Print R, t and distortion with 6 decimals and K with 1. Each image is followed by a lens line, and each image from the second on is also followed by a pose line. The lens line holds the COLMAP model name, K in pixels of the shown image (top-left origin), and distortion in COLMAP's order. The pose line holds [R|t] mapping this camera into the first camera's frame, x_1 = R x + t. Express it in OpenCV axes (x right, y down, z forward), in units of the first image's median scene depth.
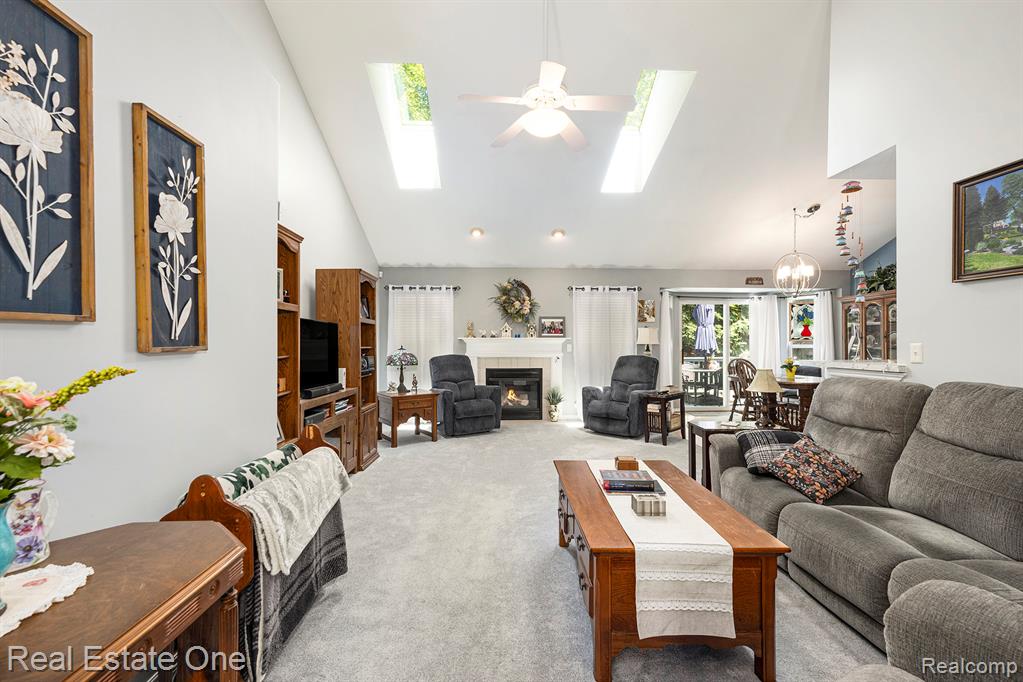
lens RADIAL K [[434.8, 0, 510.2], [0, 434.8, 341.8], [0, 0, 1]] dist [-0.001714, 0.000100]
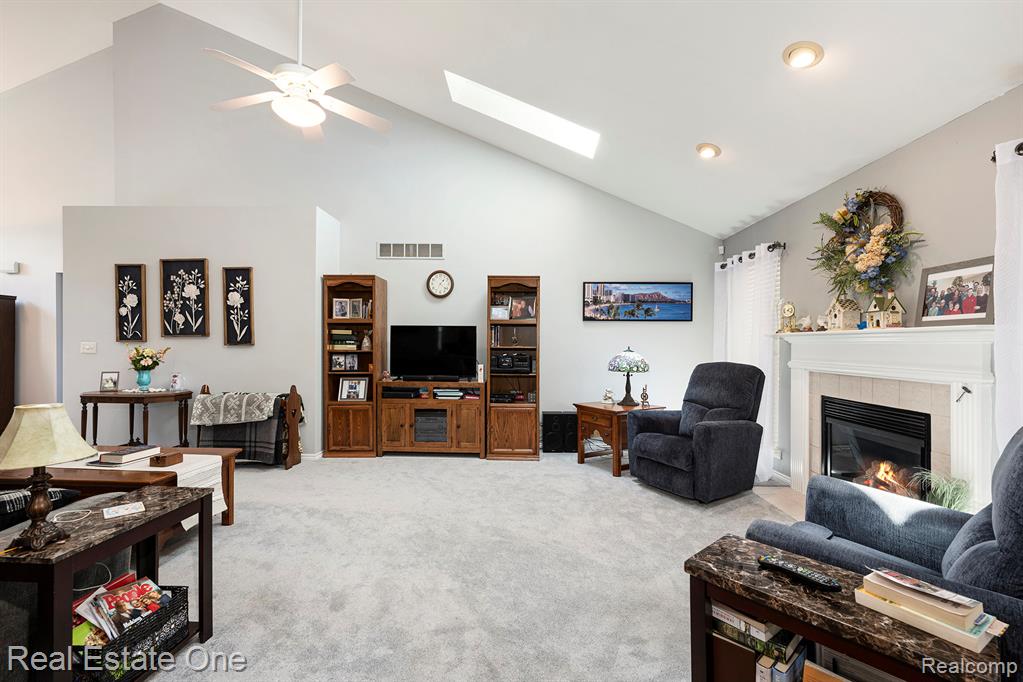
lens RADIAL K [[434.8, 0, 510.8], [0, 434.8, 346.7], [0, 0, 1]] dist [-0.001714, 0.000100]
pose [[-0.072949, 0.008998, -0.997295, 0.548364], [0.002023, 0.999959, 0.008874, 0.002817], [0.997334, -0.001371, -0.072964, 0.834902]]
